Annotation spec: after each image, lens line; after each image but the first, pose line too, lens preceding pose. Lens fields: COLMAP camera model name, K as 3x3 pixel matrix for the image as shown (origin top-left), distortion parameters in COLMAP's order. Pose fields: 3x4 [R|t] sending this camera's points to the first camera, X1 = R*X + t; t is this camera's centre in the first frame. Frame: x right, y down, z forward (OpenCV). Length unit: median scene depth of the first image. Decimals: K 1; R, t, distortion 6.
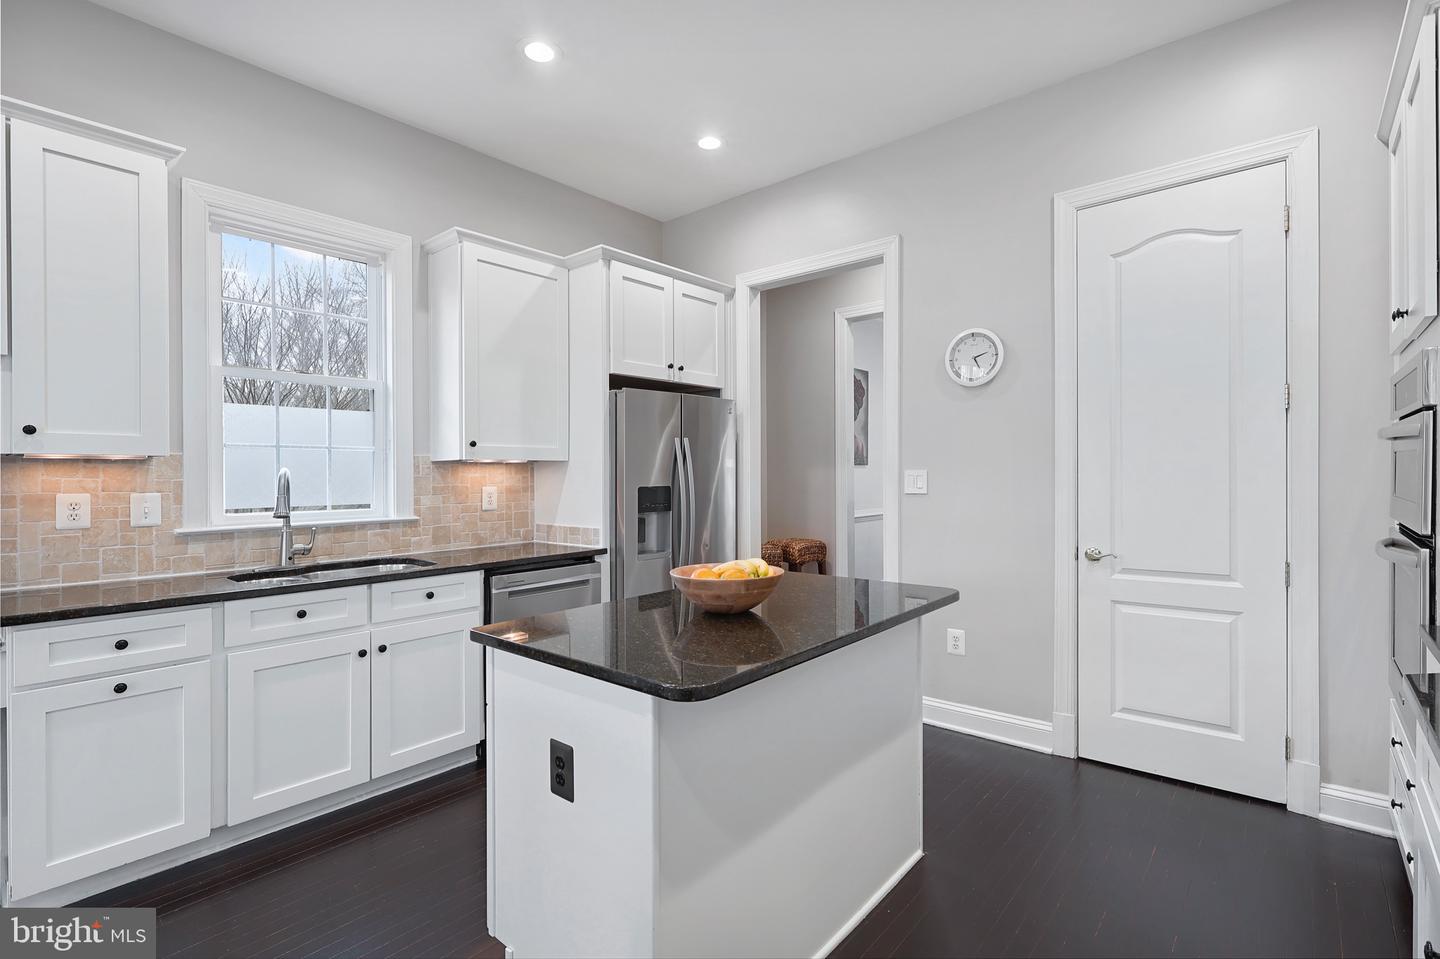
lens RADIAL K [[661.7, 0, 724.1], [0, 661.7, 471.0], [0, 0, 1]] dist [-0.004250, -0.000466]
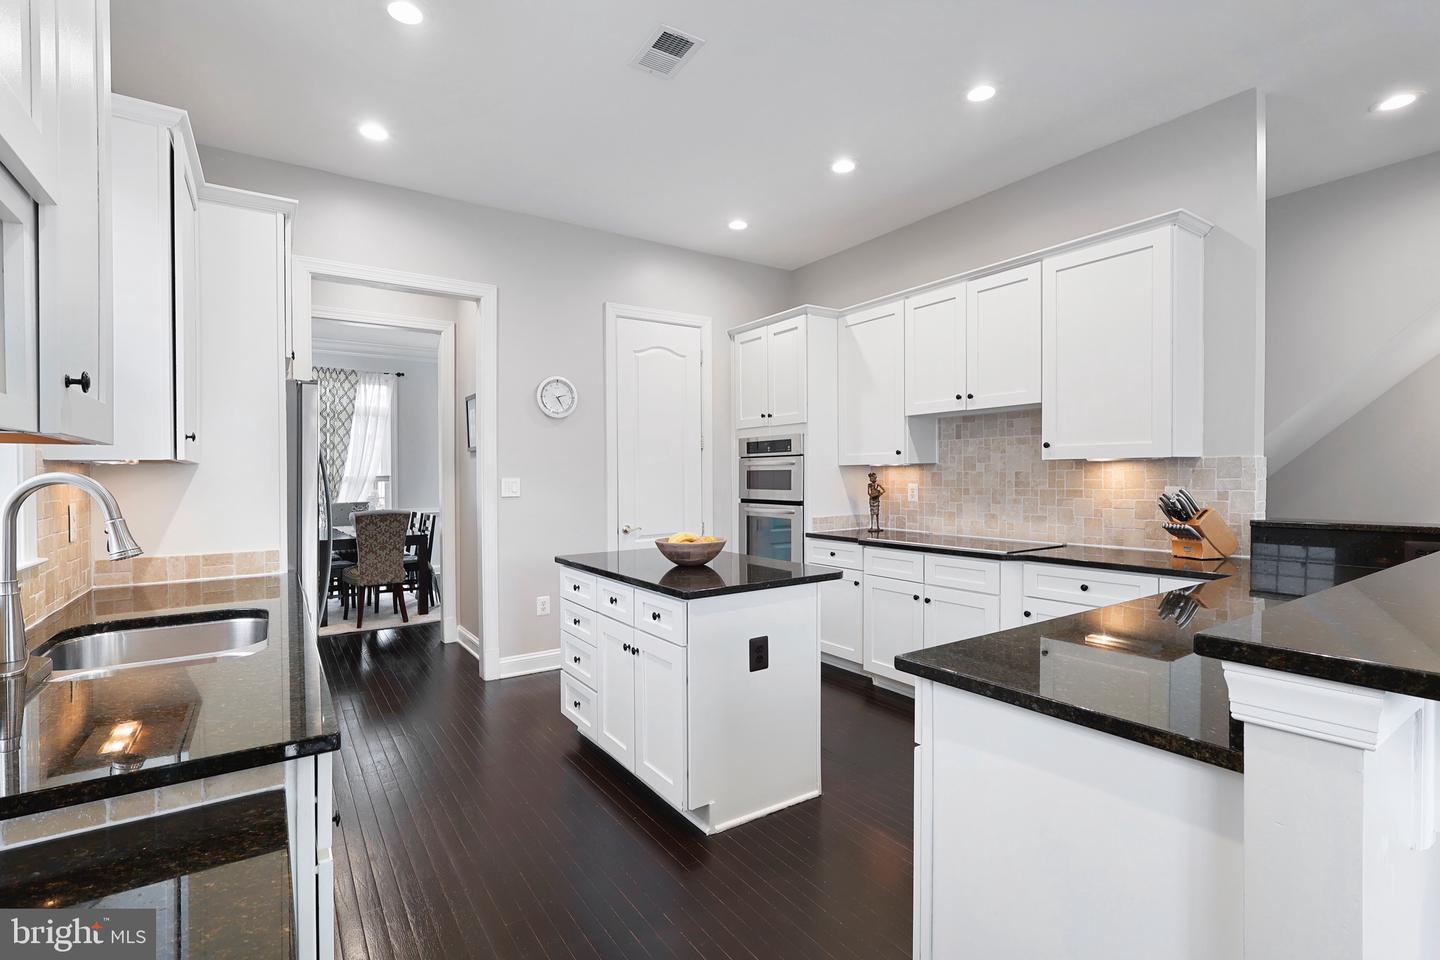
lens RADIAL K [[672.3, 0, 720.0], [0, 672.3, 480.0], [0, 0, 1]] dist [-0.002727, -0.000278]
pose [[0.268263, -0.000305, 0.963346, -0.897689], [0.002528, 0.999997, -0.000387, 0.004201], [-0.963342, 0.002539, 0.268263, 0.294633]]
